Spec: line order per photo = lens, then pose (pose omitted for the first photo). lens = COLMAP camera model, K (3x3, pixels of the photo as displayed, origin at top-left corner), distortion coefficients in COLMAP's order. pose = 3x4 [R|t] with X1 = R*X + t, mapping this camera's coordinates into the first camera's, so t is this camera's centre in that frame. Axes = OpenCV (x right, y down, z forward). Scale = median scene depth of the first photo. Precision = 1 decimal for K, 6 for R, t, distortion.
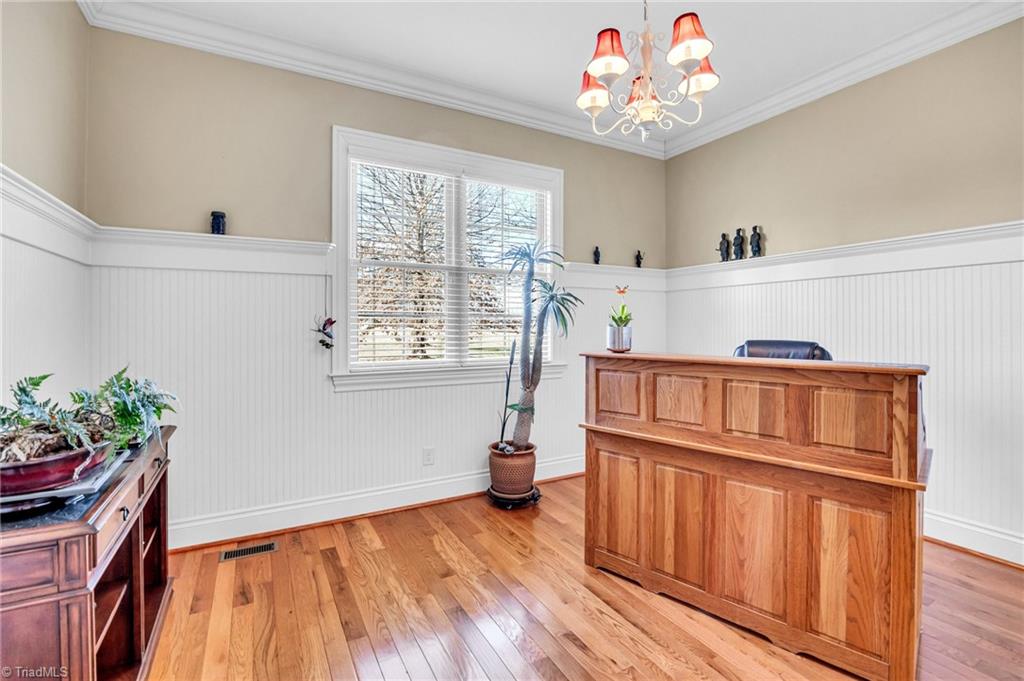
lens RADIAL K [[468.5, 0, 510.7], [0, 468.5, 330.2], [0, 0, 1]] dist [-0.001800, -0.000206]
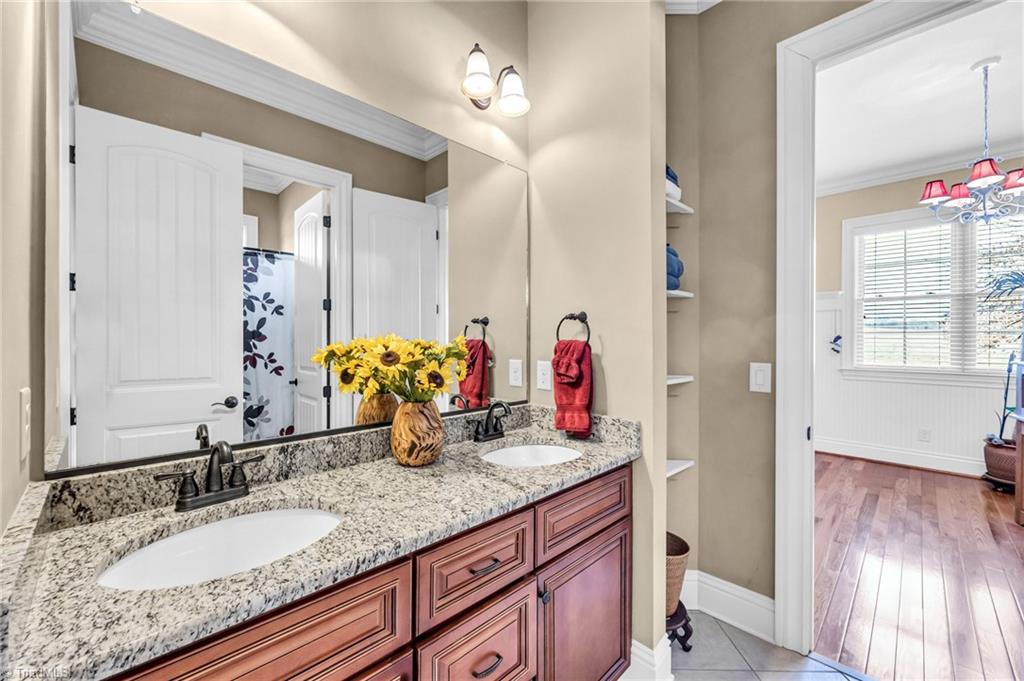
lens RADIAL K [[420.5, 0, 507.2], [0, 420.5, 335.1], [0, 0, 1]] dist [-0.003141, -0.000321]
pose [[0.286236, -0.005047, -0.958146, 0.725845], [-0.014285, 0.999853, -0.009535, 0.005479], [0.958053, 0.016416, 0.286122, -0.589840]]
